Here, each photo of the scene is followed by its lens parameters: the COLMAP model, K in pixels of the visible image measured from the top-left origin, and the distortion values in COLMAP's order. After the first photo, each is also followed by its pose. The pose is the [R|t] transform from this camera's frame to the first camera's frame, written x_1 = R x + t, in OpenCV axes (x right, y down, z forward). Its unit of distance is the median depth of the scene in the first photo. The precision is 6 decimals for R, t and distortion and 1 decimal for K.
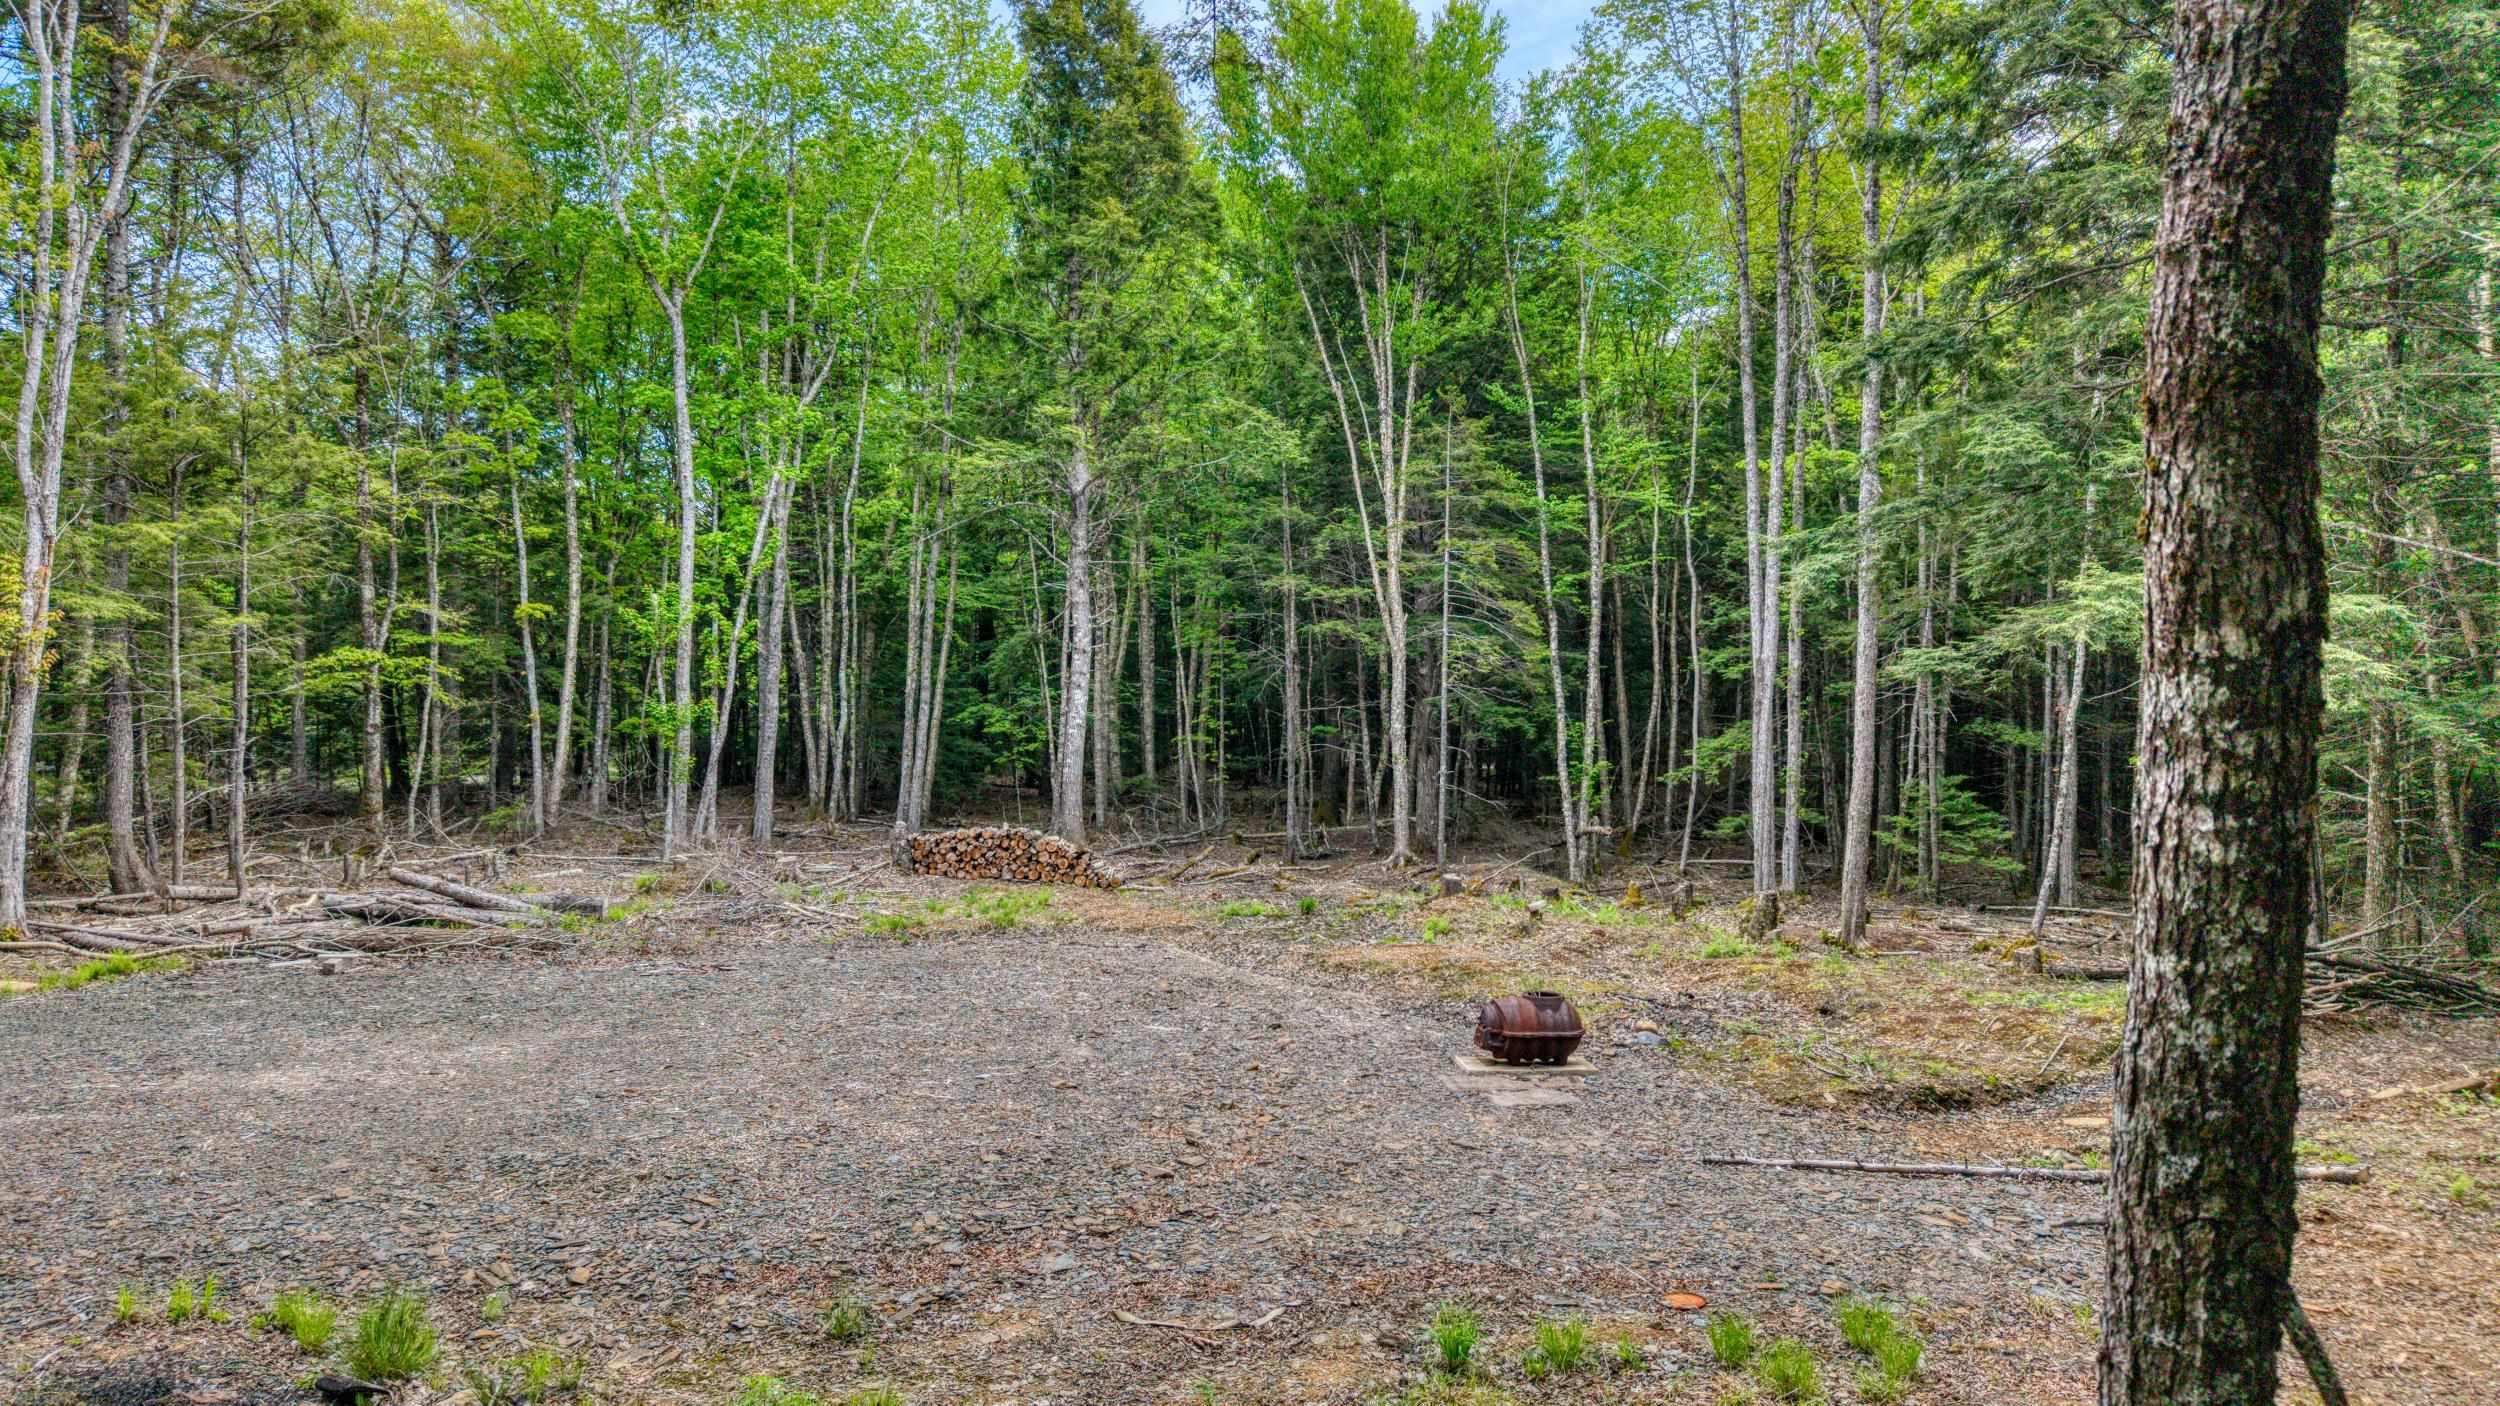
lens RADIAL K [[1691.1, 0, 1254.9], [0, 1691.1, 695.3], [0, 0, 1]] dist [0.033834, -0.027664]
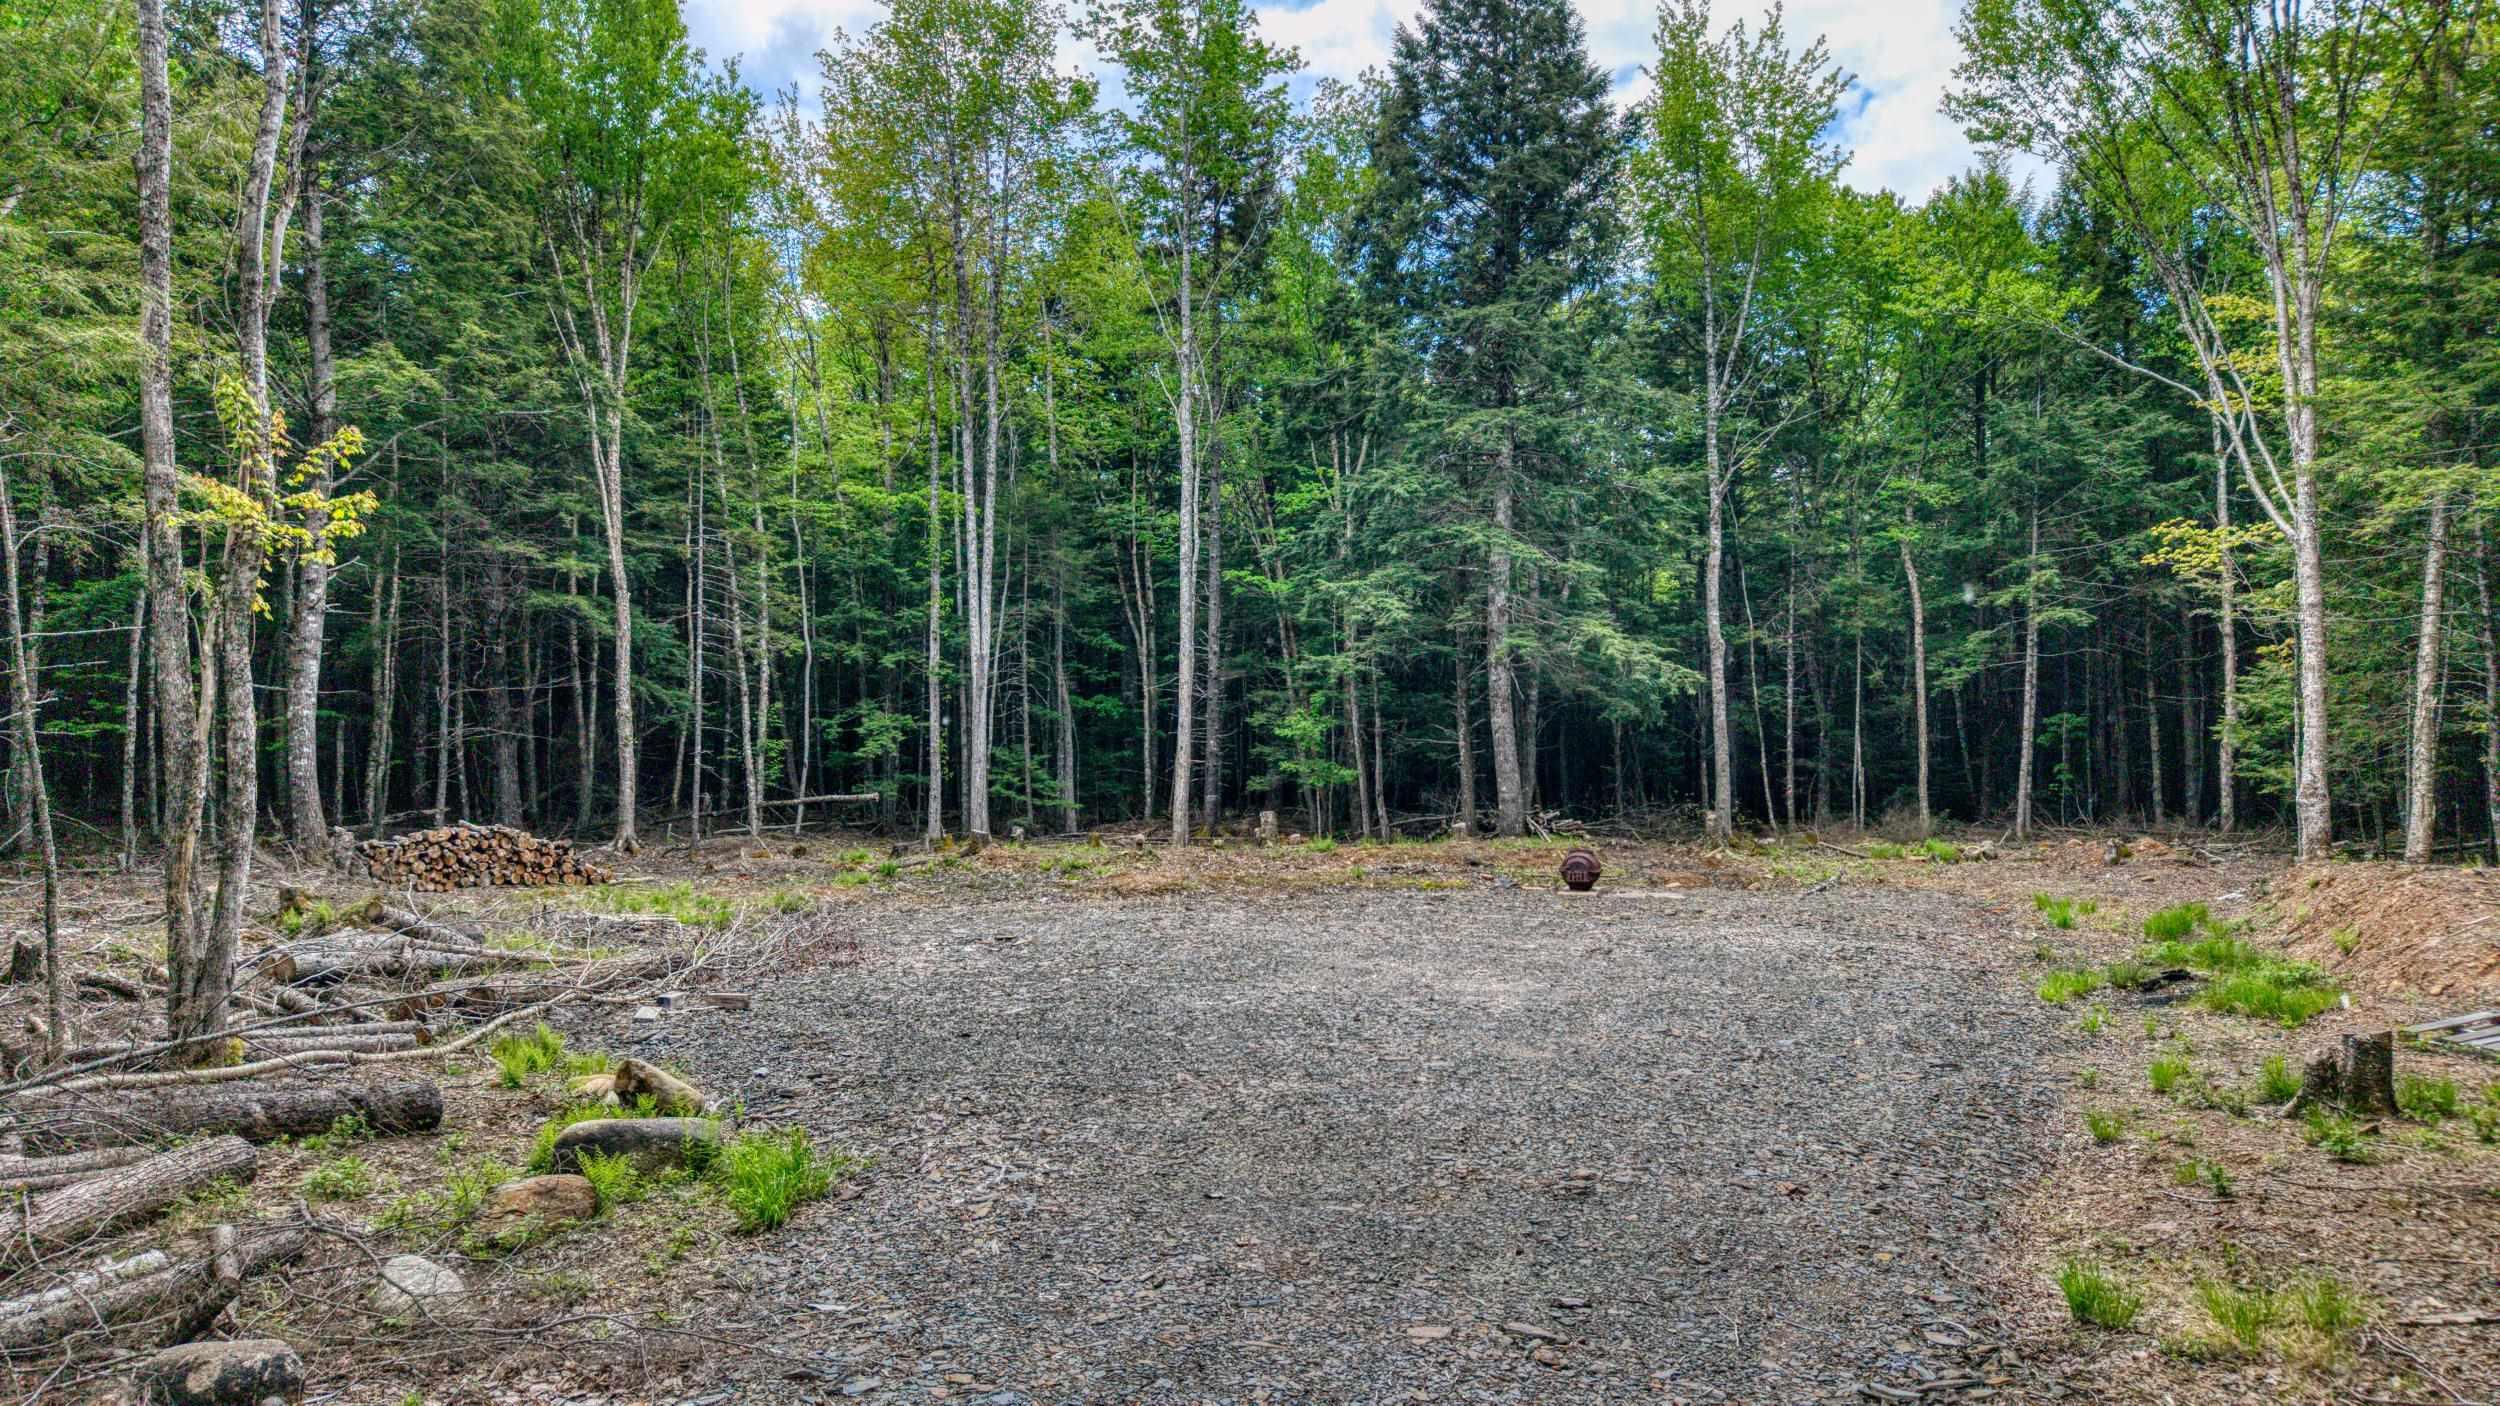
lens RADIAL K [[1699.4, 0, 1262.6], [0, 1699.4, 692.4], [0, 0, 1]] dist [0.014138, -0.002212]
pose [[0.338567, 0.013408, 0.940847, -0.733463], [-0.009995, 0.999893, -0.010653, 0.016429], [-0.940889, -0.005797, 0.338665, 0.322025]]
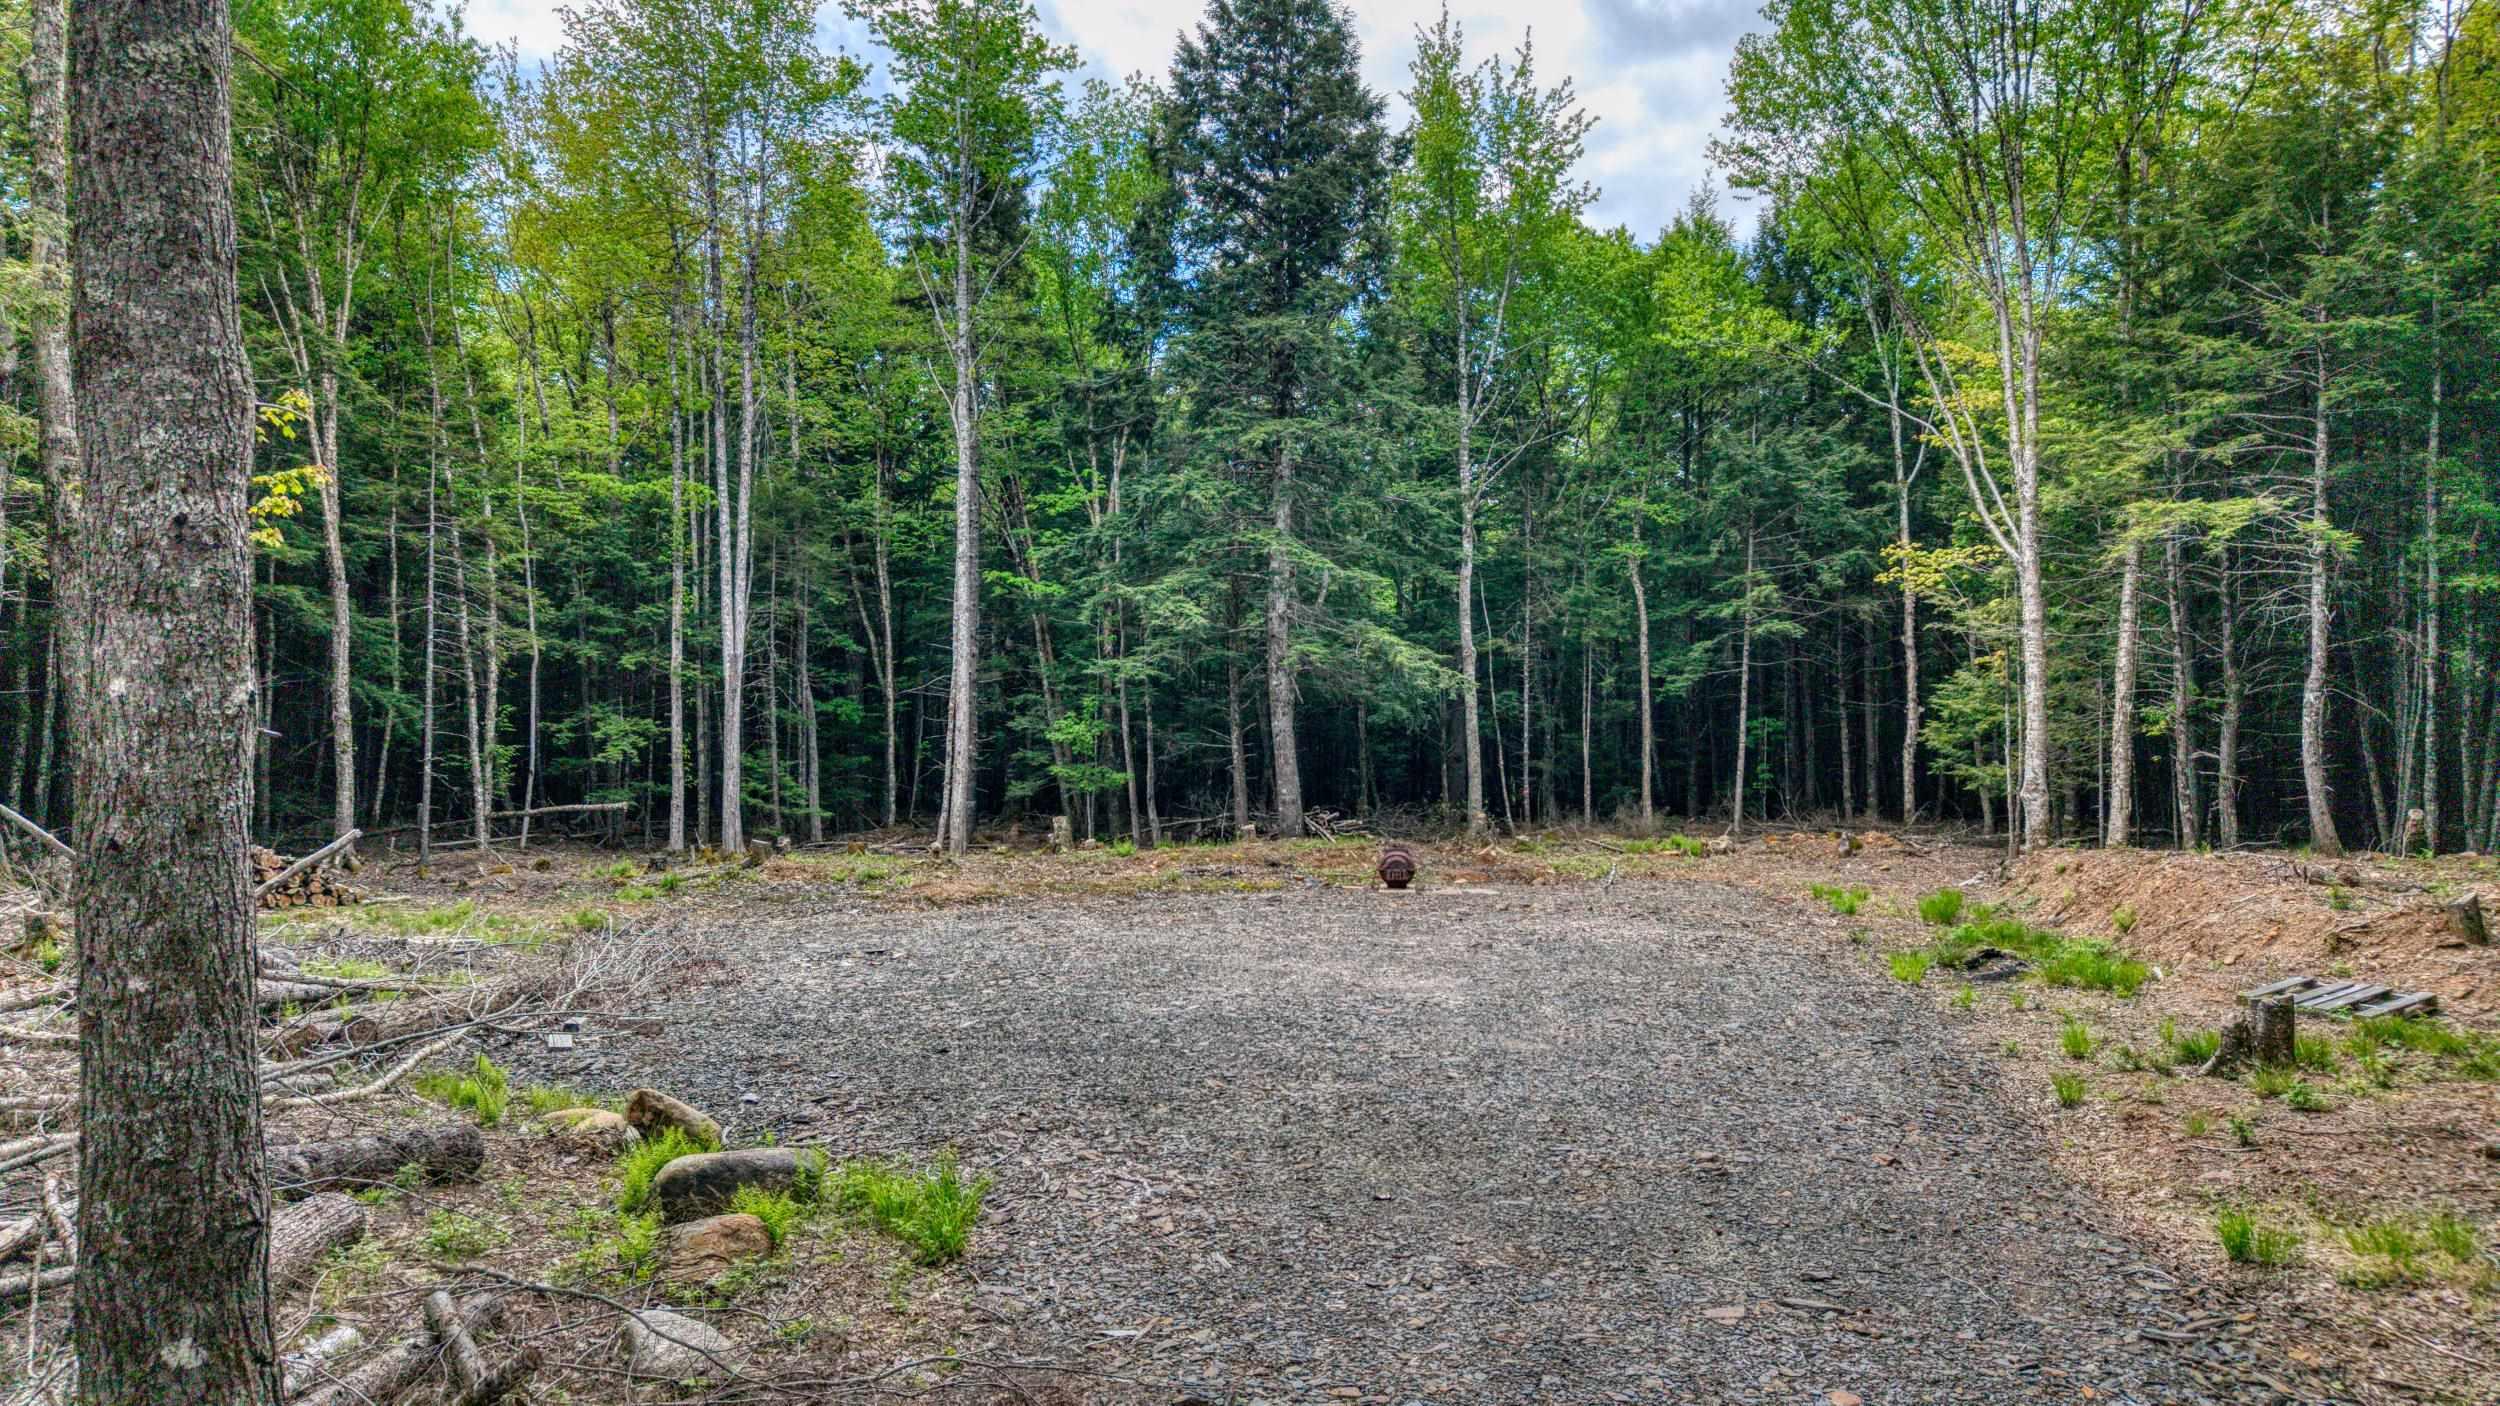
lens RADIAL K [[1691.1, 0, 1254.9], [0, 1691.1, 695.3], [0, 0, 1]] dist [0.033834, -0.027664]
pose [[0.135865, 0.015271, 0.990610, -0.752960], [-0.010821, 0.999844, -0.013929, 0.017898], [-0.990668, -0.008827, 0.136009, 0.408601]]
